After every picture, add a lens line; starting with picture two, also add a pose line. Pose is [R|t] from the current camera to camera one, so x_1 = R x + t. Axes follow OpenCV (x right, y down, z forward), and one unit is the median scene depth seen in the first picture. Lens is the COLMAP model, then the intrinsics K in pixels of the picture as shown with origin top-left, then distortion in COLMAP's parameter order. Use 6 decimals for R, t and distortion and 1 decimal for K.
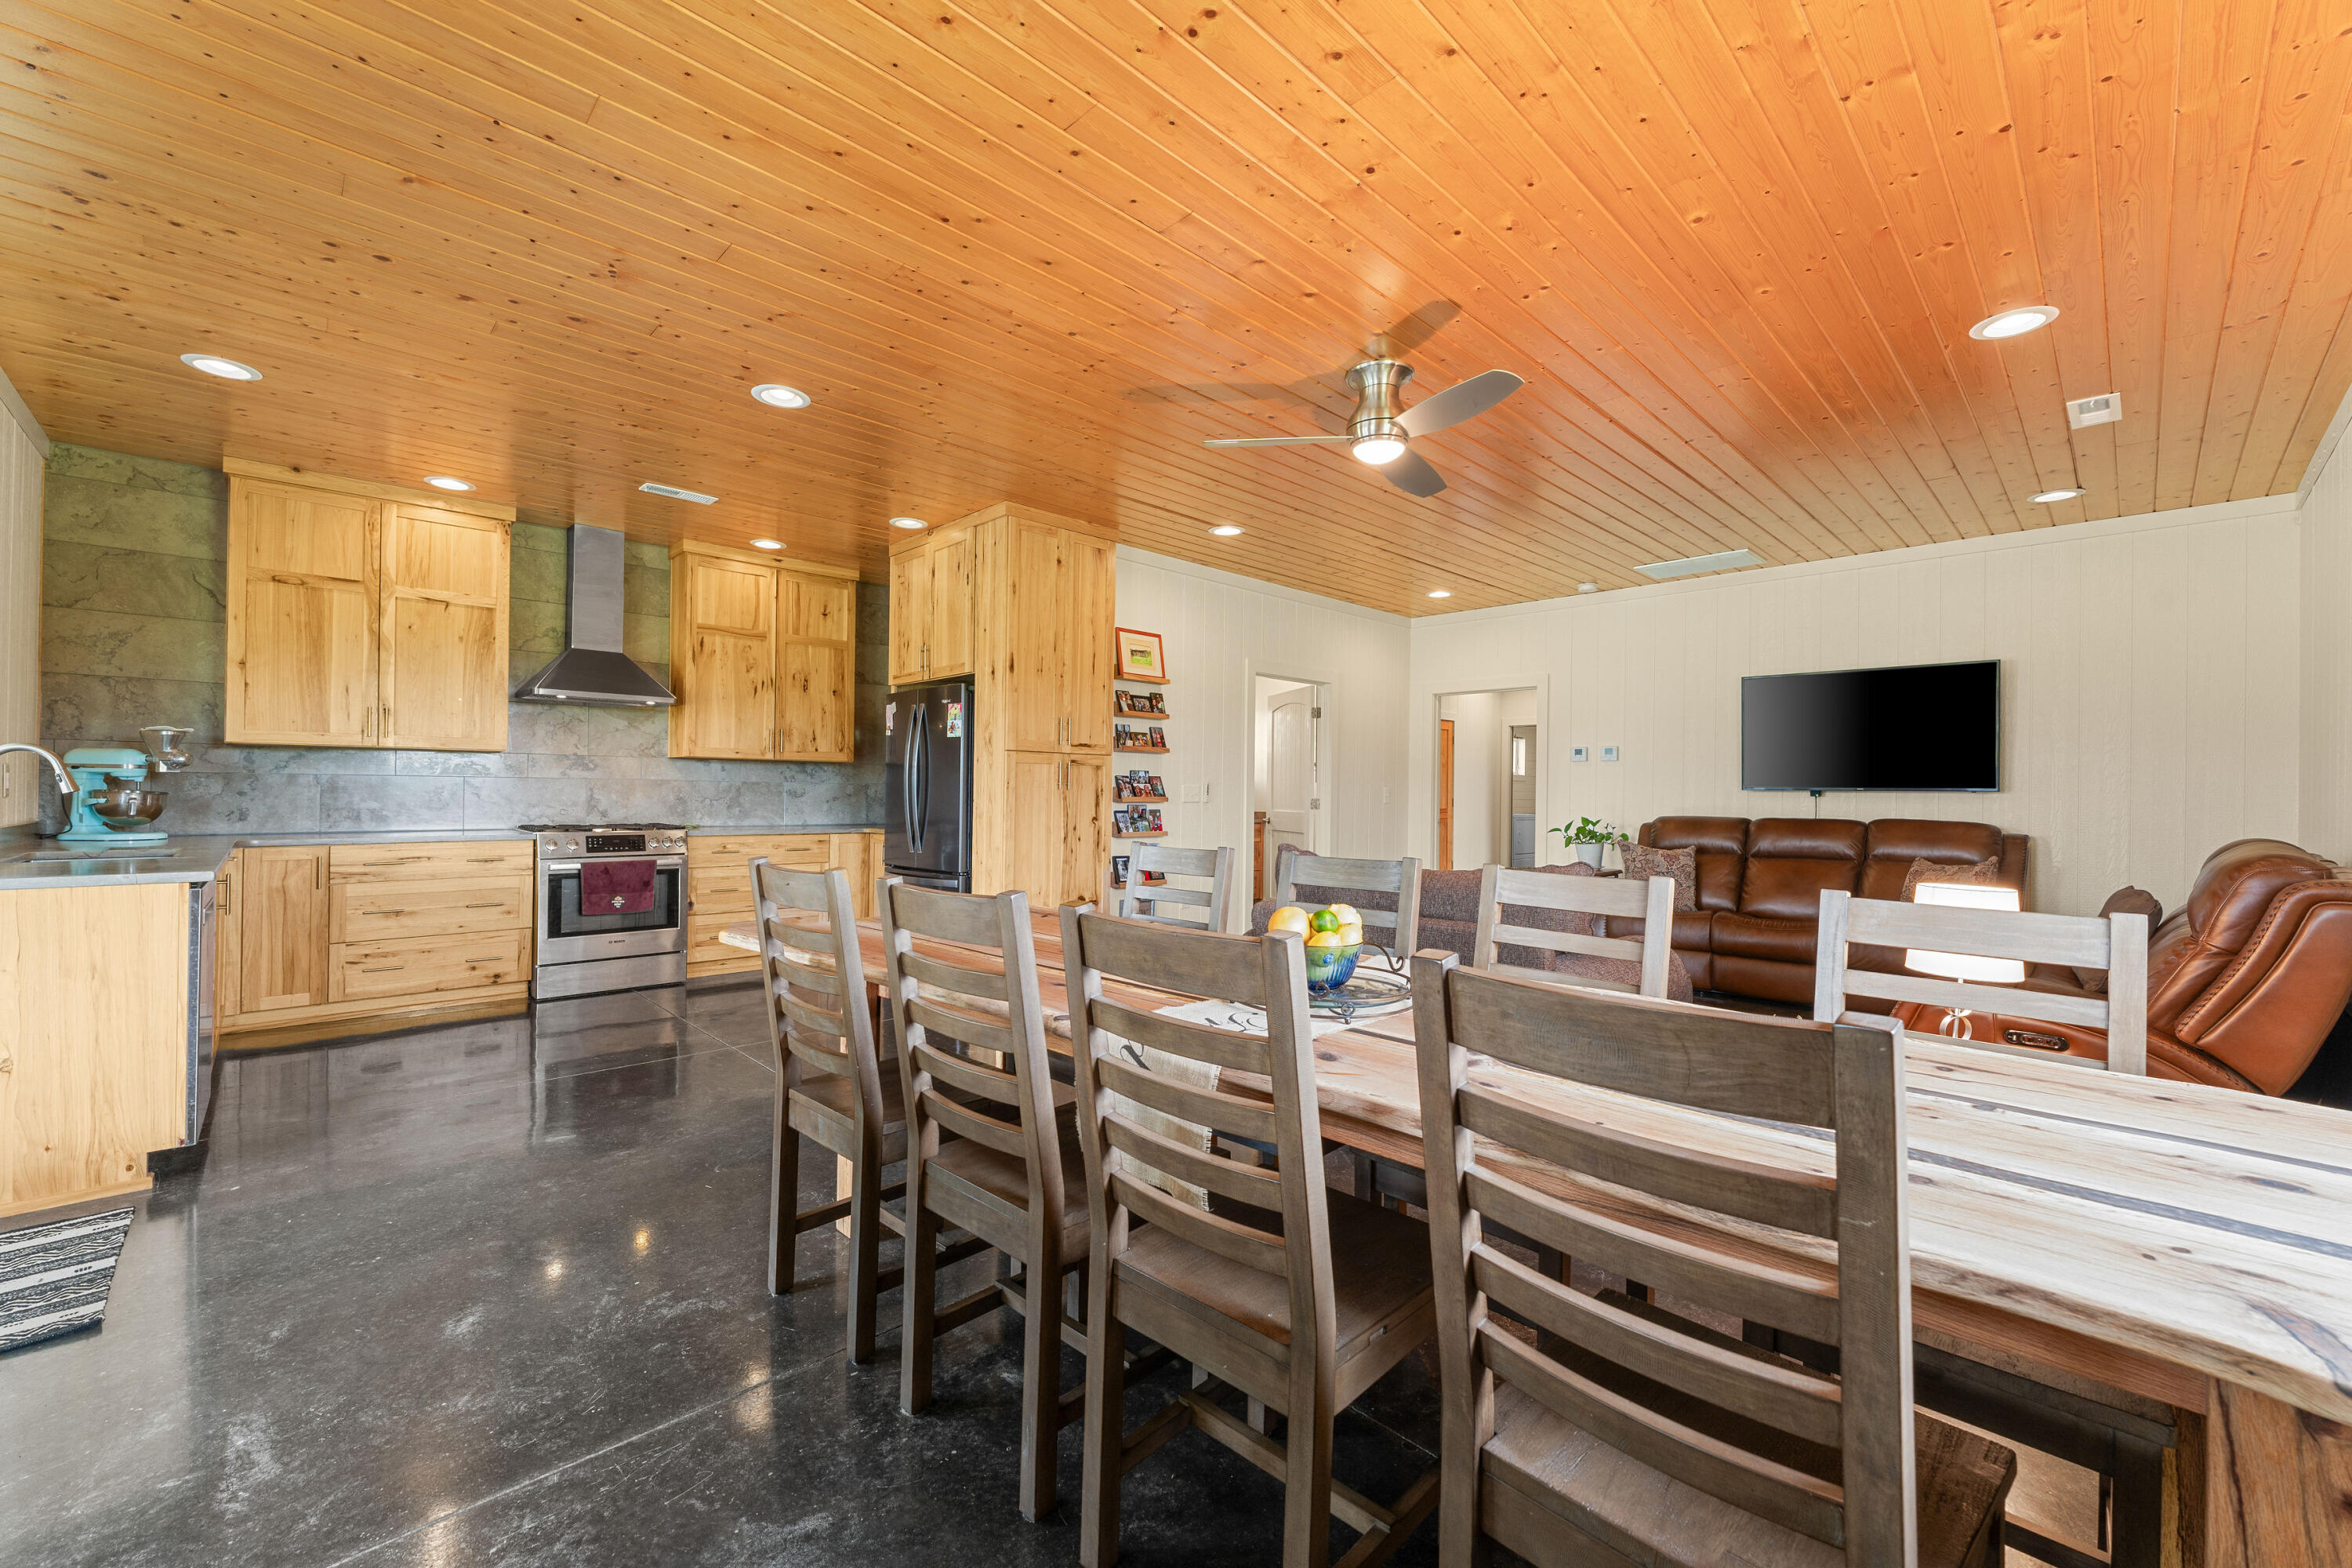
lens RADIAL K [[930.9, 0, 1173.6], [0, 930.9, 787.4], [0, 0, 1]] dist [-0.001419, -0.000107]
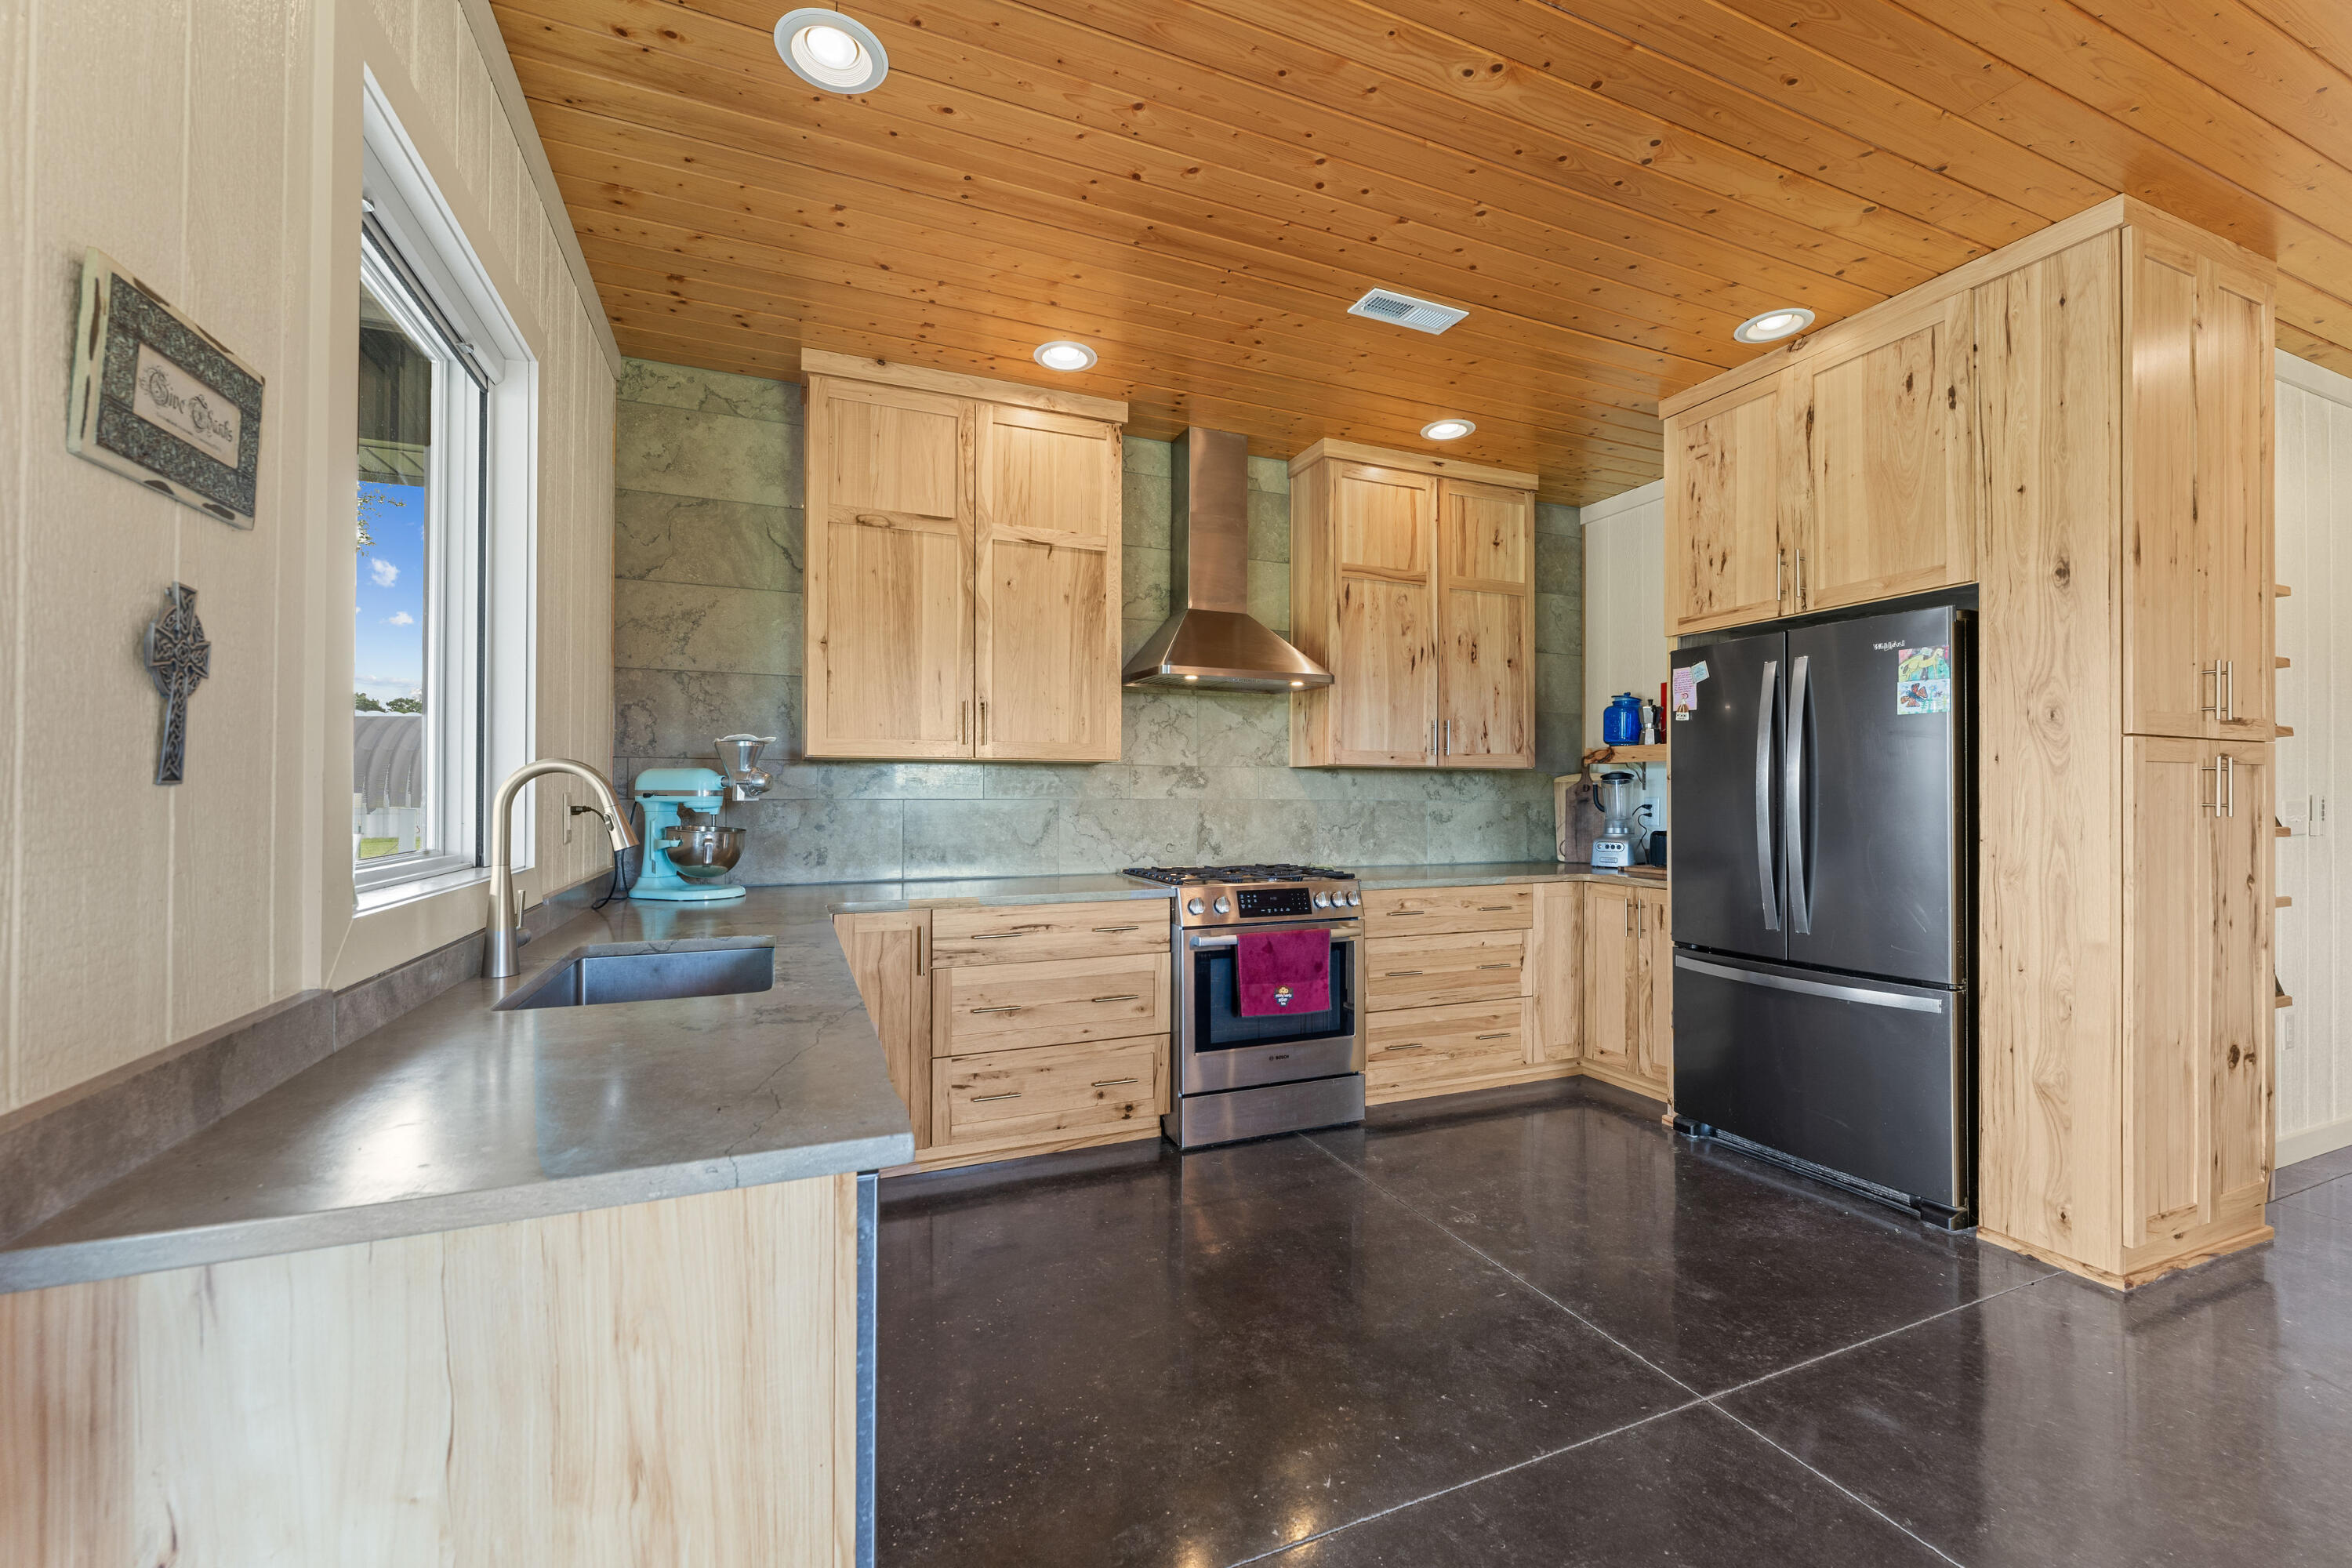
lens RADIAL K [[924.0, 0, 1169.3], [0, 924.0, 787.7], [0, 0, 1]] dist [-0.001534, 0.000212]
pose [[0.931195, -0.012660, -0.364301, -0.455411], [0.010319, 0.999912, -0.008373, -0.014541], [0.364375, 0.004038, 0.931244, 0.401457]]
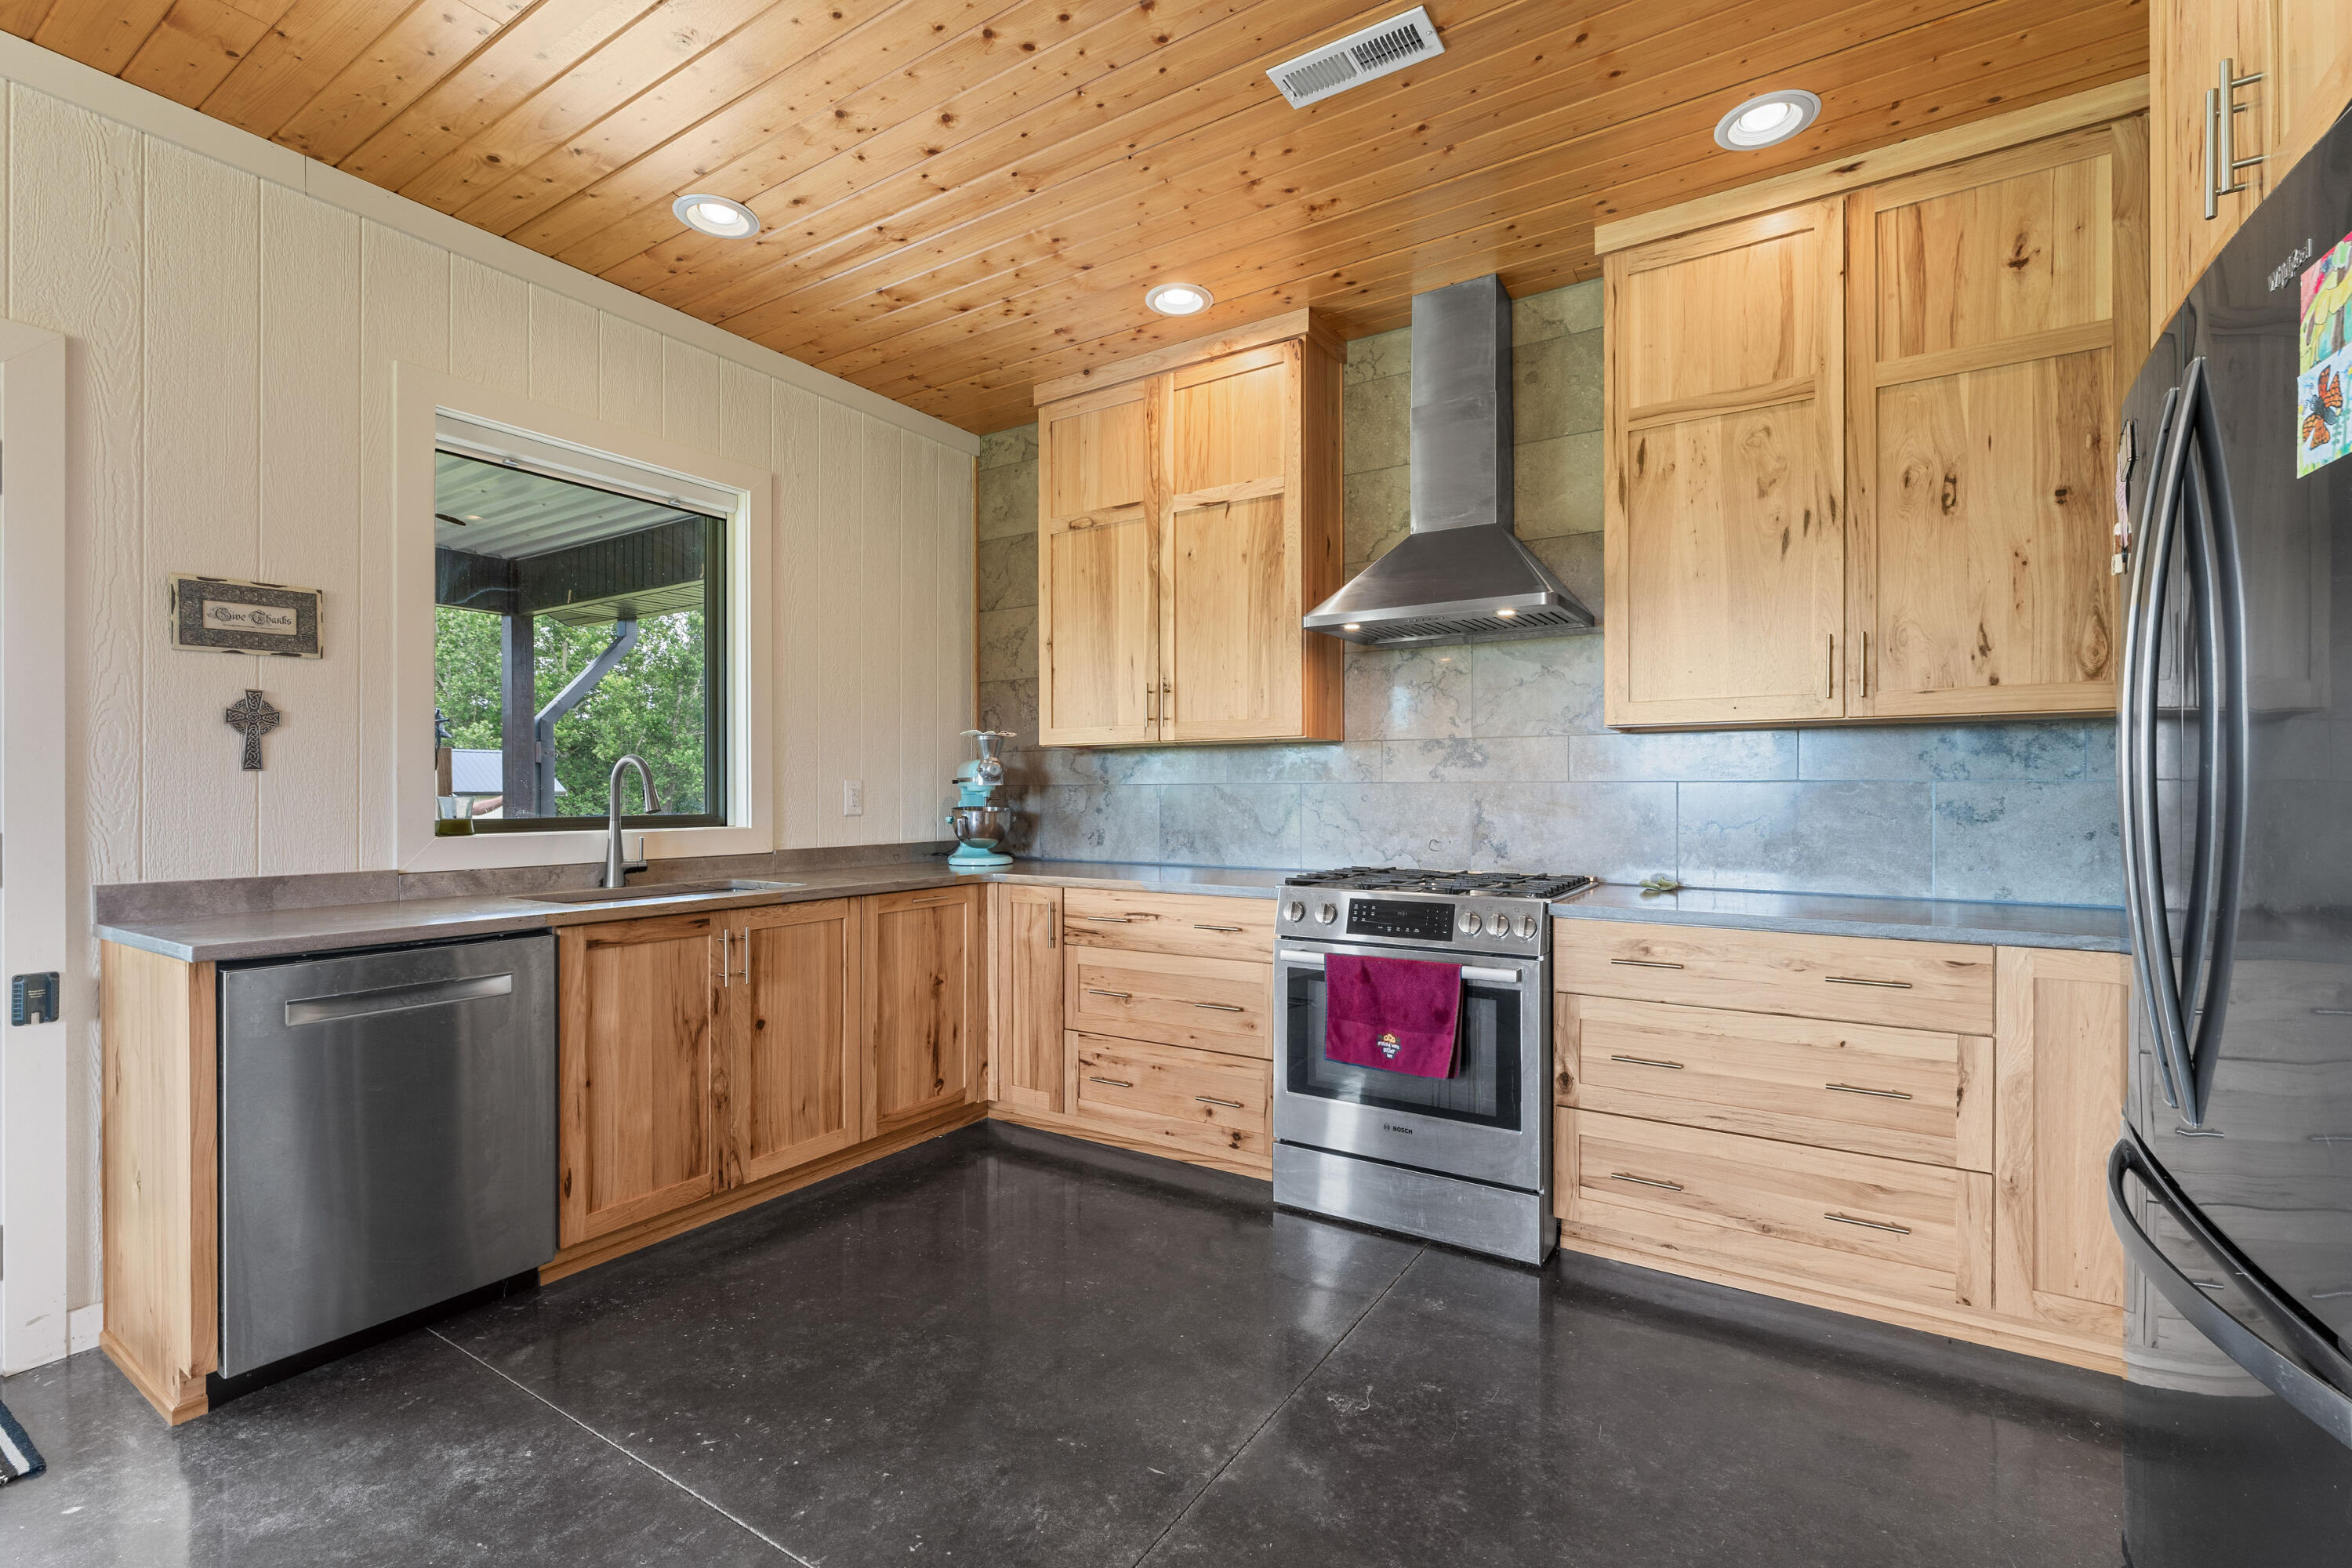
lens RADIAL K [[1039.1, 0, 1186.1], [0, 1039.1, 793.6], [0, 0, 1]] dist [-0.001293, -0.000395]
pose [[0.232604, -0.011123, -0.972508, -0.117514], [0.008846, 0.999917, -0.009321, 0.000885], [0.972531, -0.006434, 0.232683, 0.810762]]
